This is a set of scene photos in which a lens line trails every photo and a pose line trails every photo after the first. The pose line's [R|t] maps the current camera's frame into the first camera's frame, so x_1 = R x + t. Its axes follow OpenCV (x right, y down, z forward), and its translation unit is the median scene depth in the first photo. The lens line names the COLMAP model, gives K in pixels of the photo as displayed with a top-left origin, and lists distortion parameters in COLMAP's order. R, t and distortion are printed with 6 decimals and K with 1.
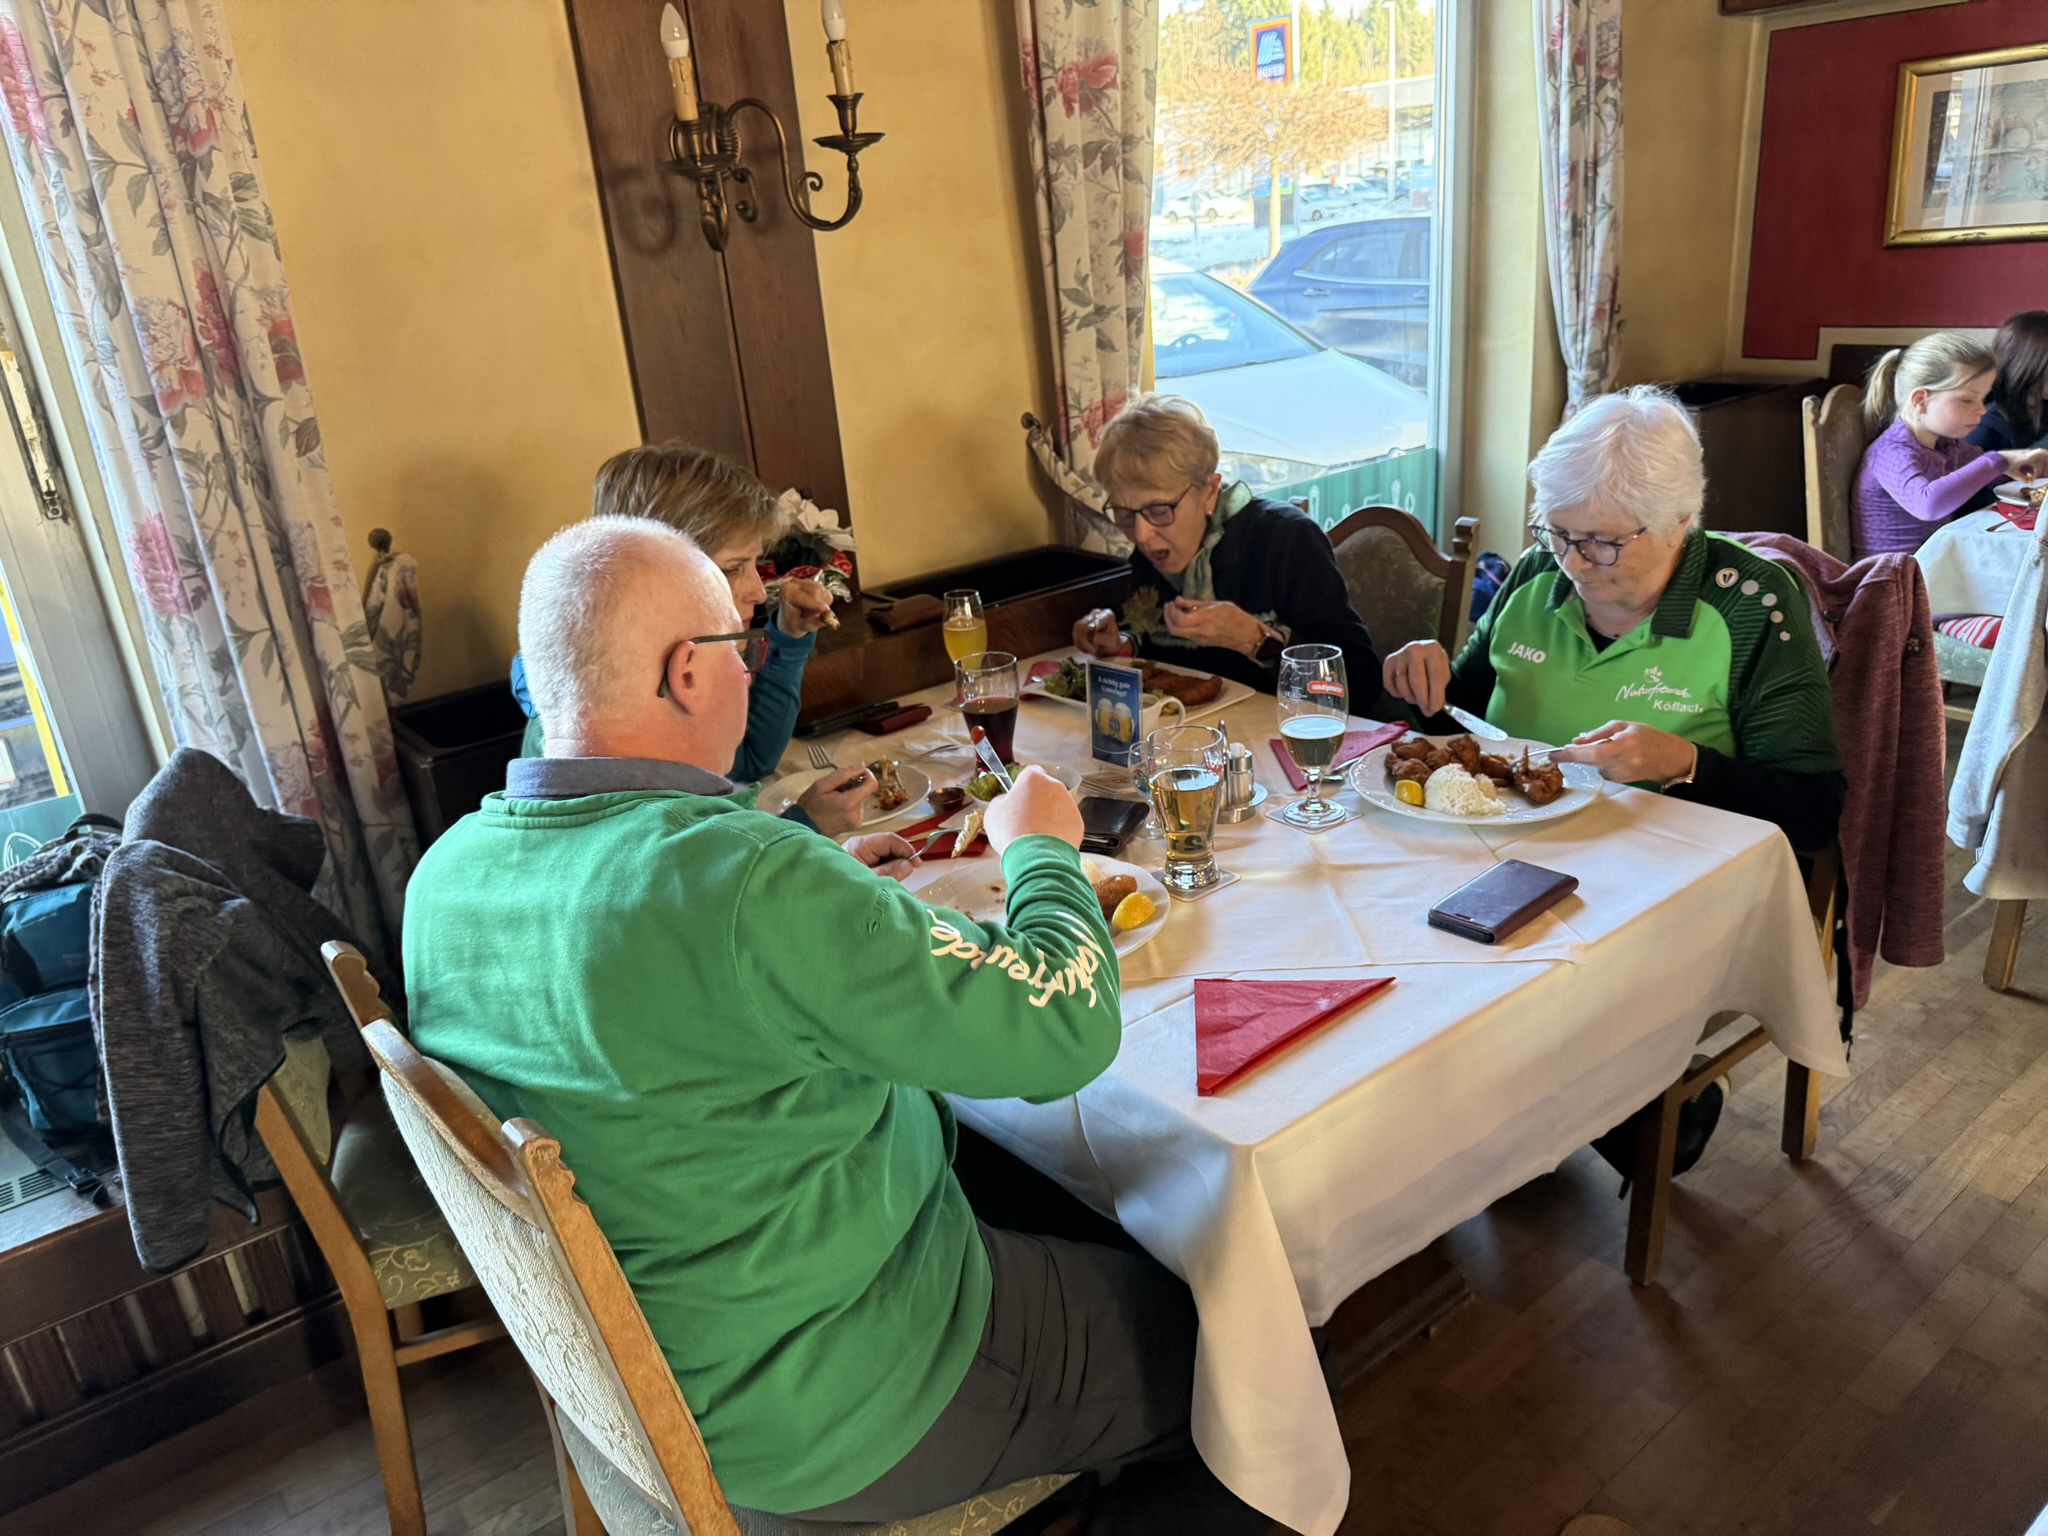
lens RADIAL K [[1470.6, 0, 1024.0], [0, 1470.6, 768.0], [0, 0, 1]] dist [0.000077, -0.006536]
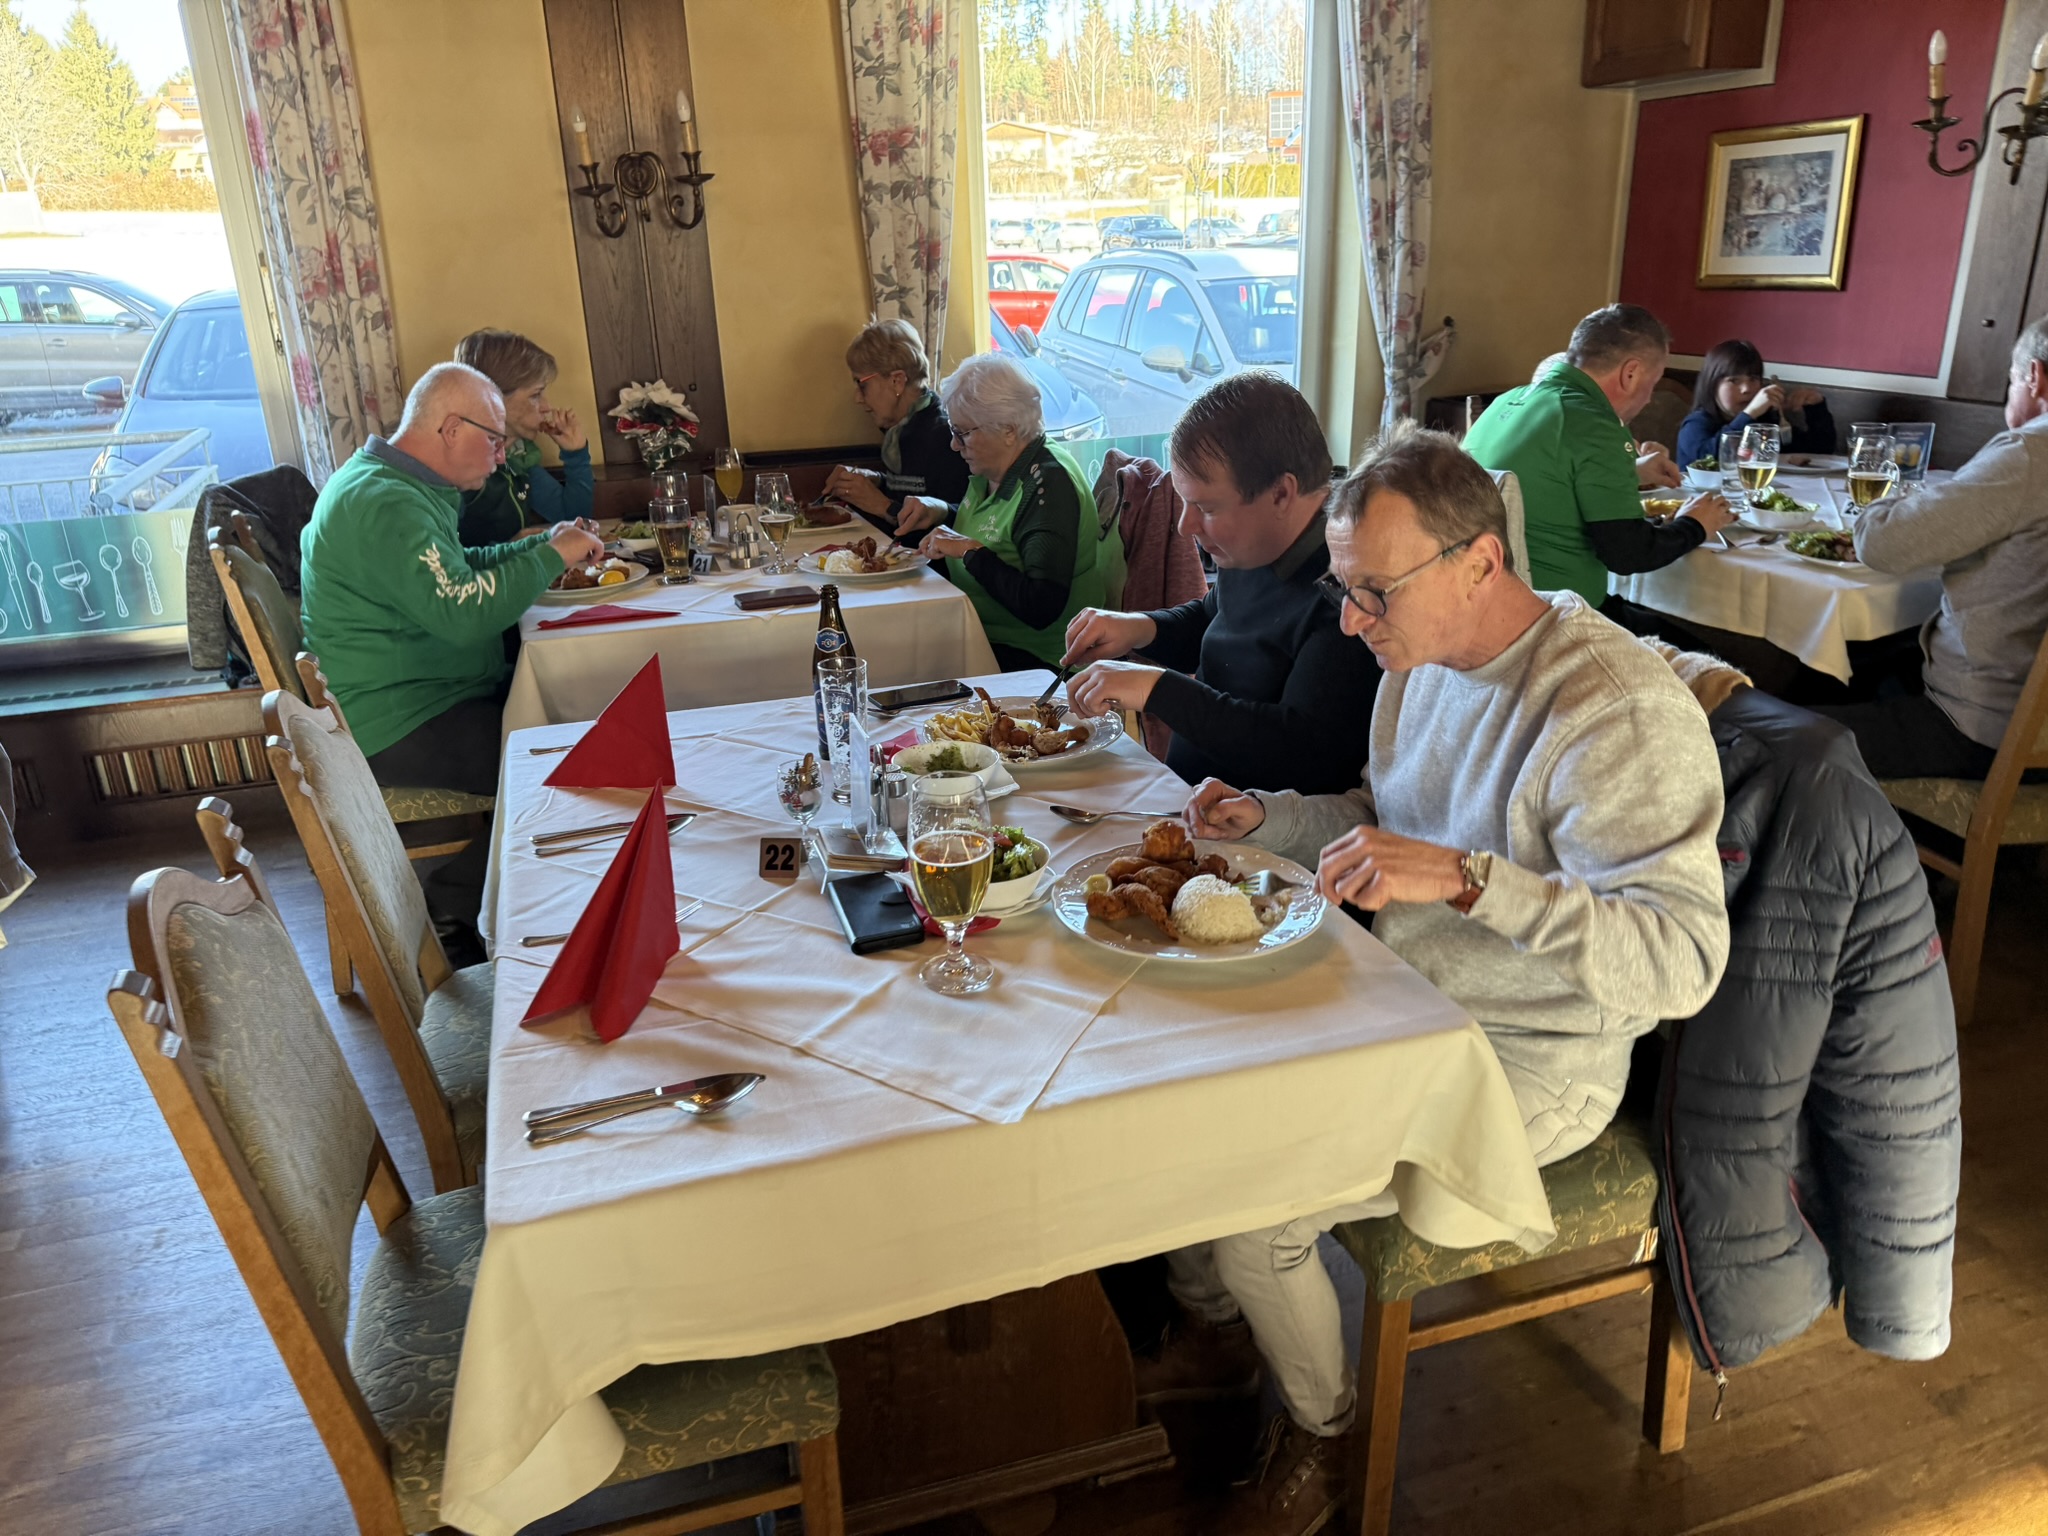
lens RADIAL K [[1452.0, 0, 1015.8], [0, 1452.0, 777.4], [0, 0, 1]] dist [0.003603, -0.004116]
pose [[0.937552, 0.171305, -0.302738, 0.724312], [-0.164412, 0.985208, 0.048314, 0.102326], [0.306536, 0.004477, 0.951848, -0.422311]]
